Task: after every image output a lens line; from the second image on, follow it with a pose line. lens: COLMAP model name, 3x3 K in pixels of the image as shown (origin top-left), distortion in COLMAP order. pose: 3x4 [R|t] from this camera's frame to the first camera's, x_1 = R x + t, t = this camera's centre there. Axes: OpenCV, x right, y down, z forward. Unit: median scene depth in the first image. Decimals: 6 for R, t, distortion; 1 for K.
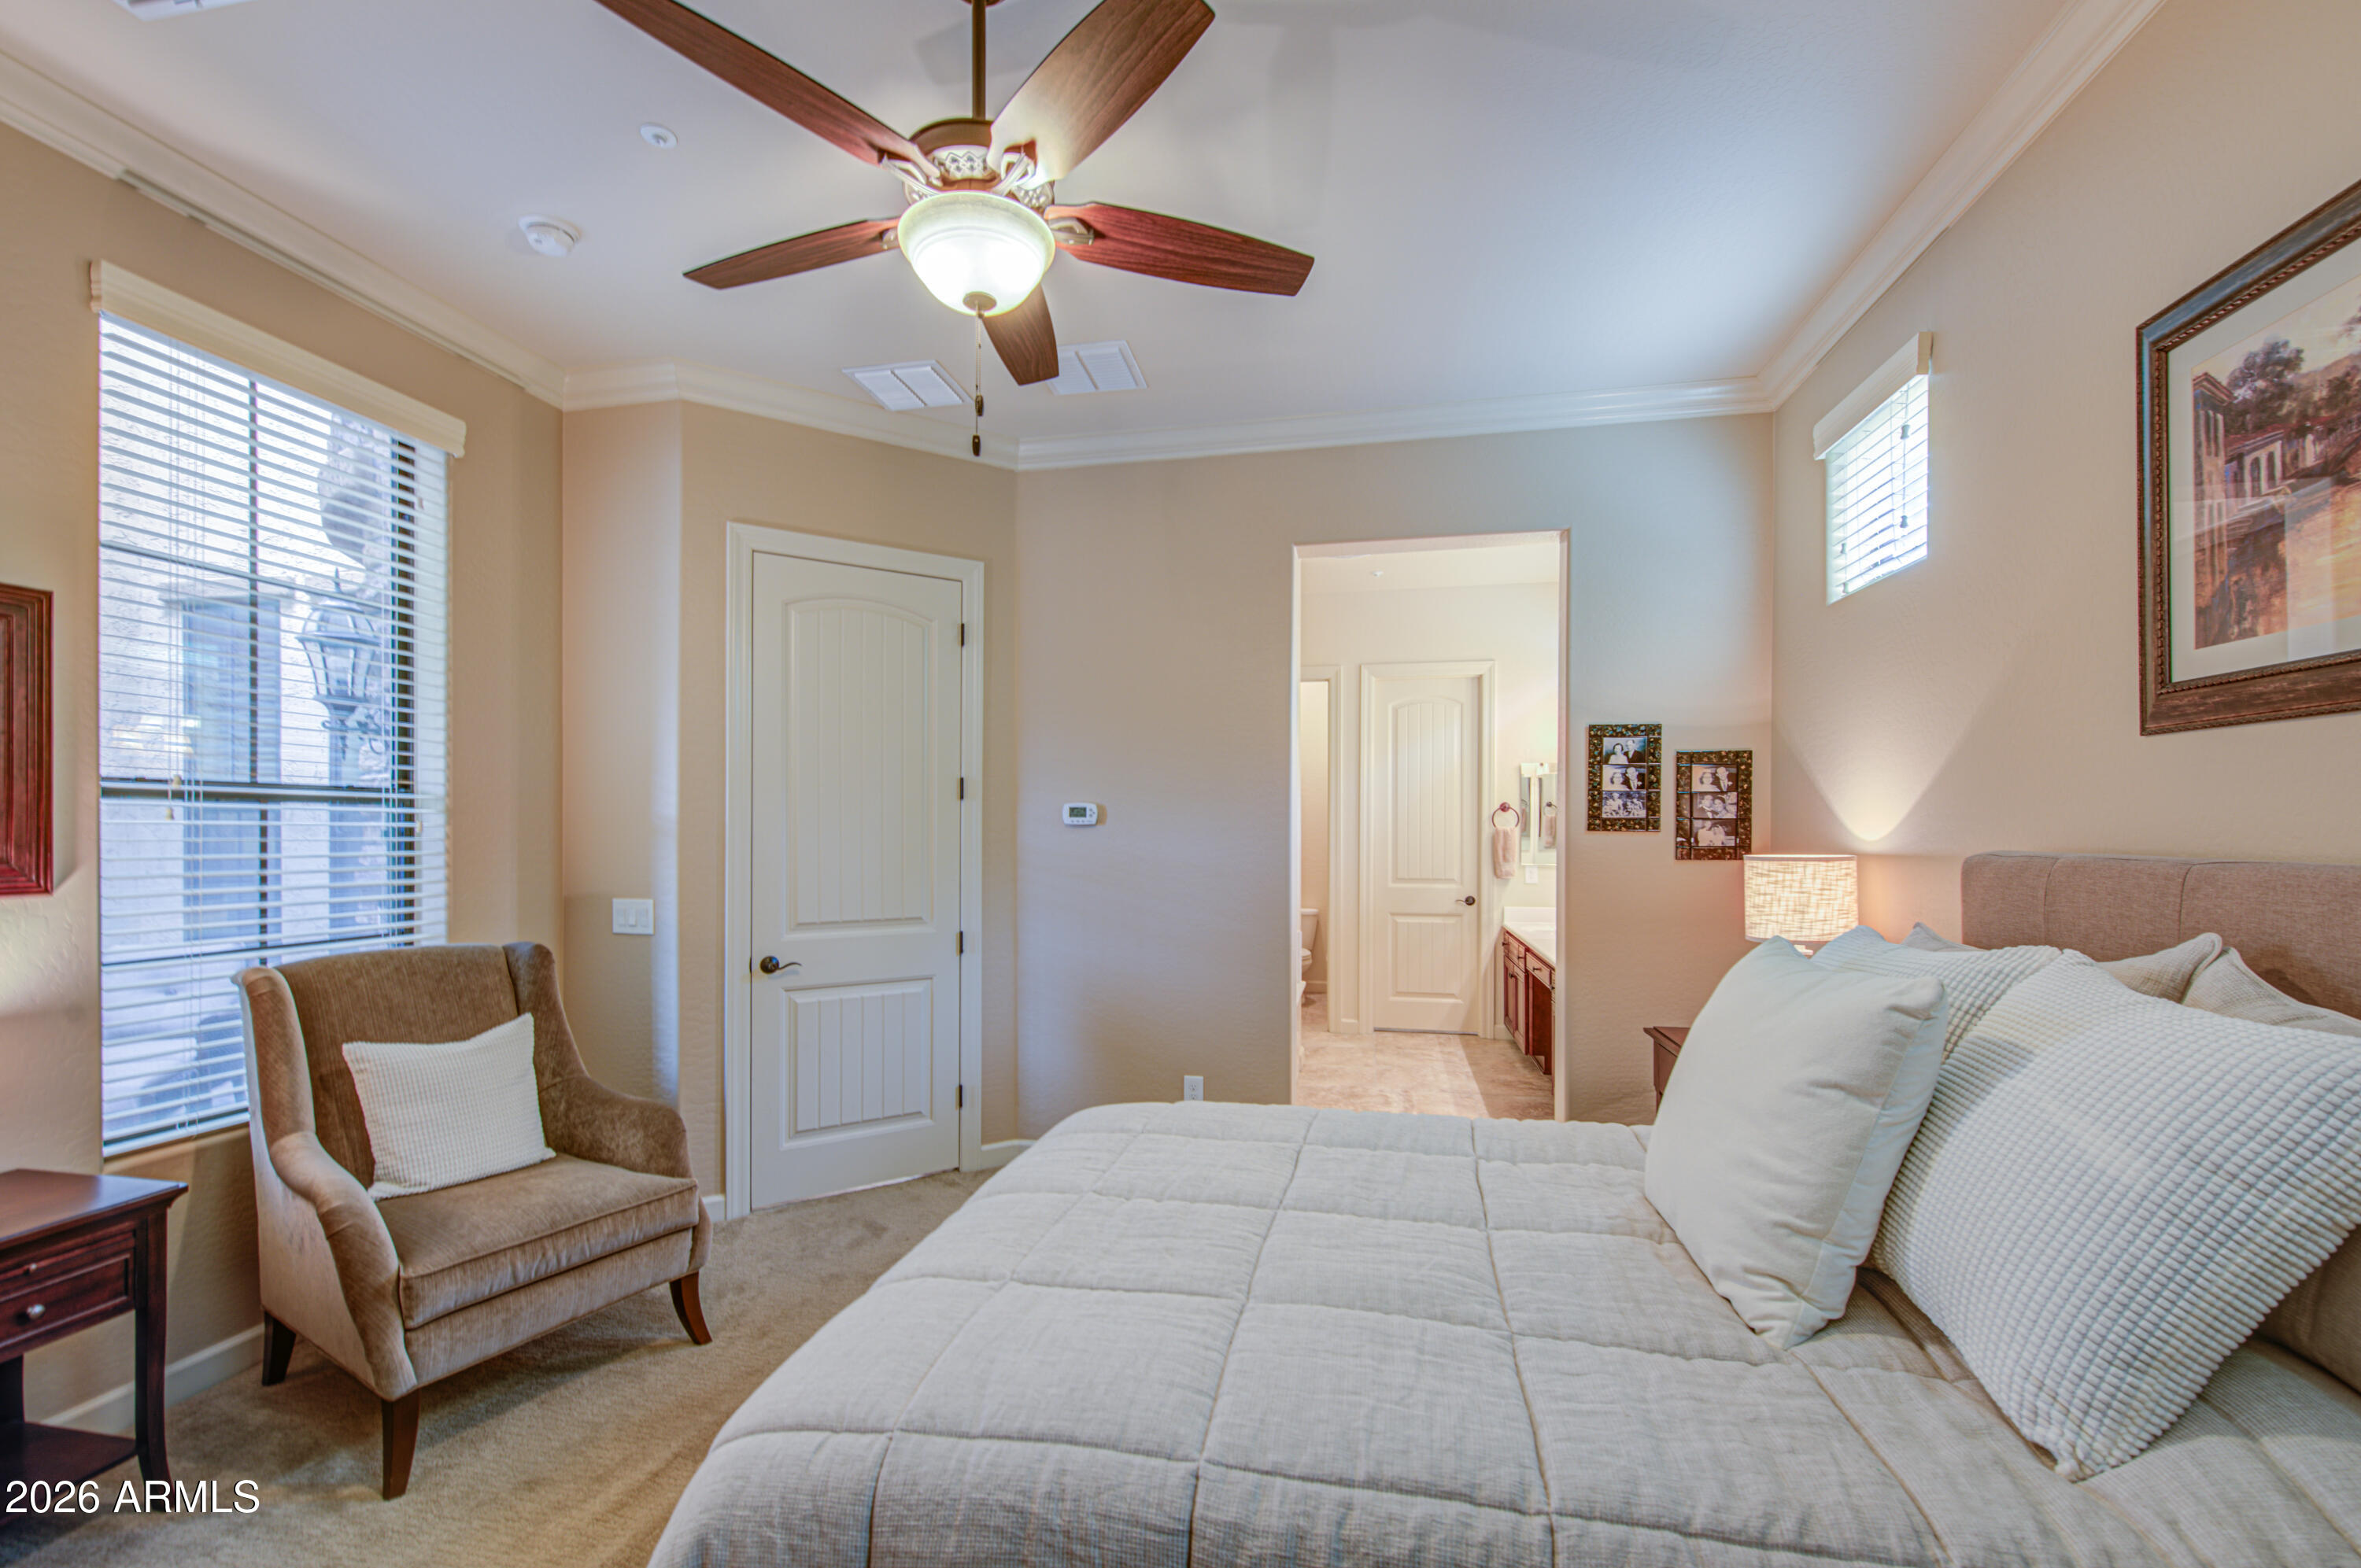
lens RADIAL K [[962.1, 0, 1178.5], [0, 962.1, 830.2], [0, 0, 1]] dist [-0.002883, 0.000020]
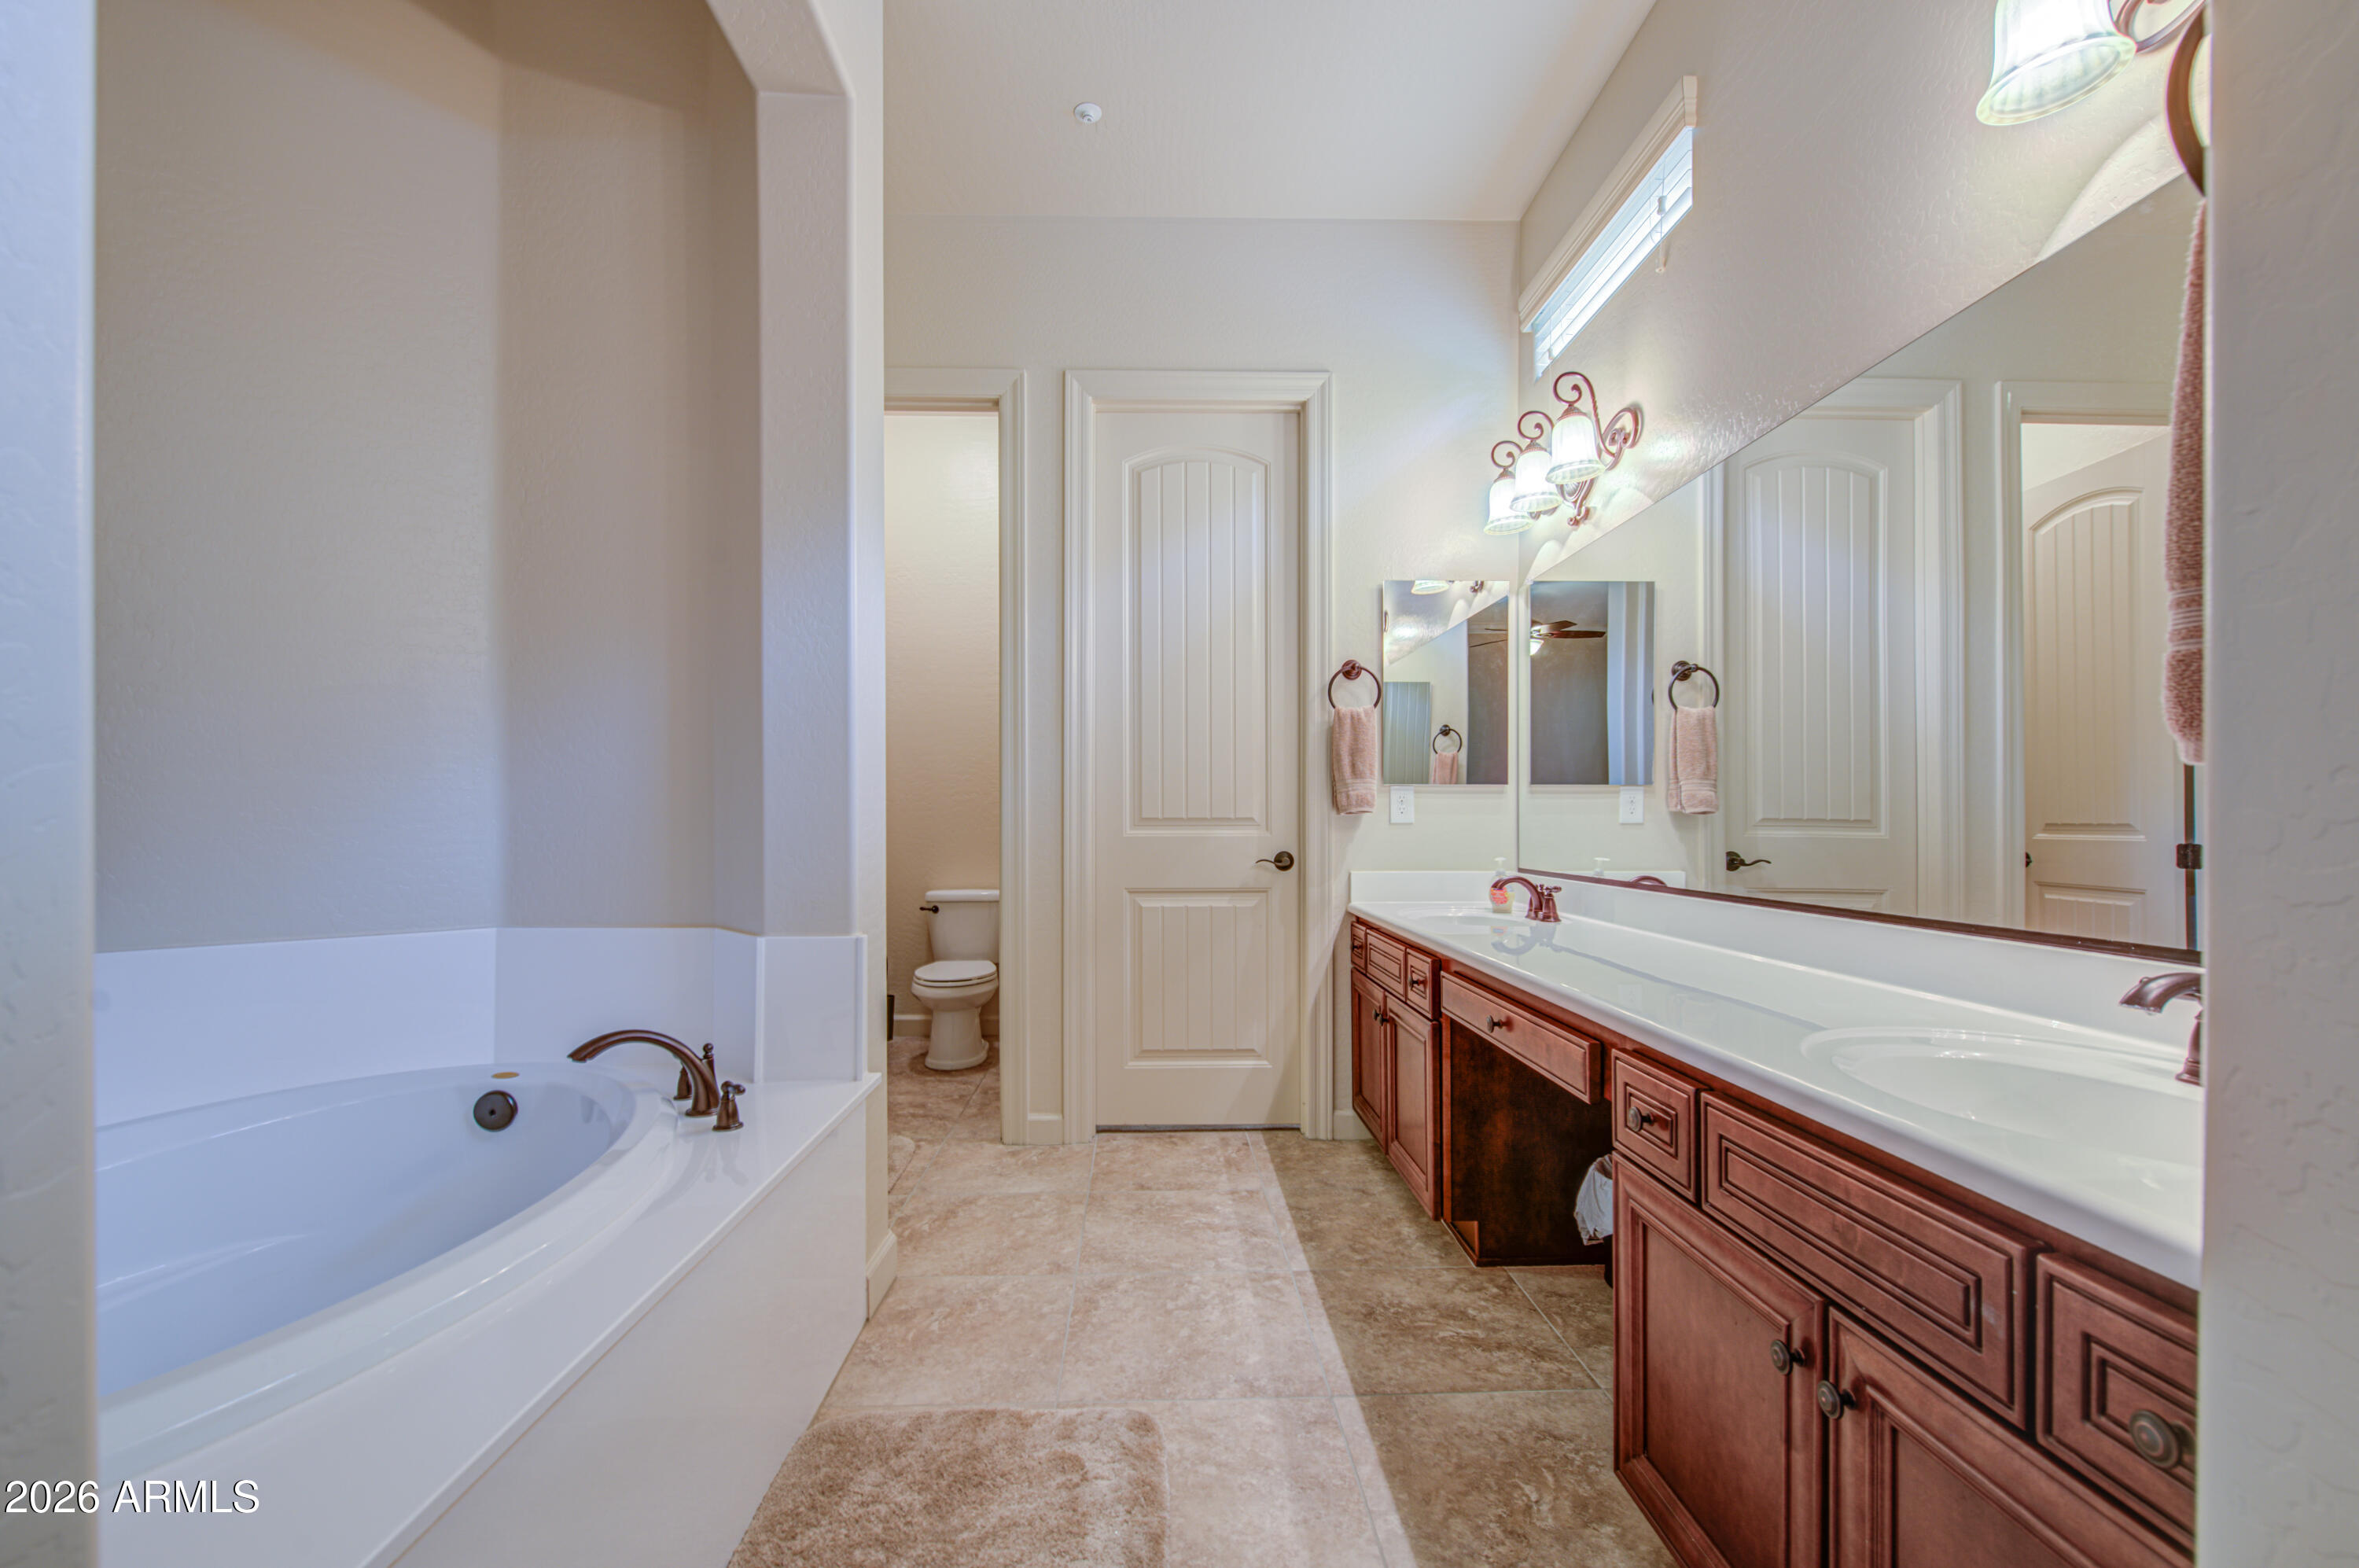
lens RADIAL K [[961.5, 0, 1173.4], [0, 961.5, 805.8], [0, 0, 1]] dist [-0.002883, 0.000020]
pose [[0.974485, 0.000520, 0.224451, 0.140600], [0.003963, 0.999802, -0.019519, 0.056294], [-0.224417, 0.019911, 0.974290, 0.547753]]
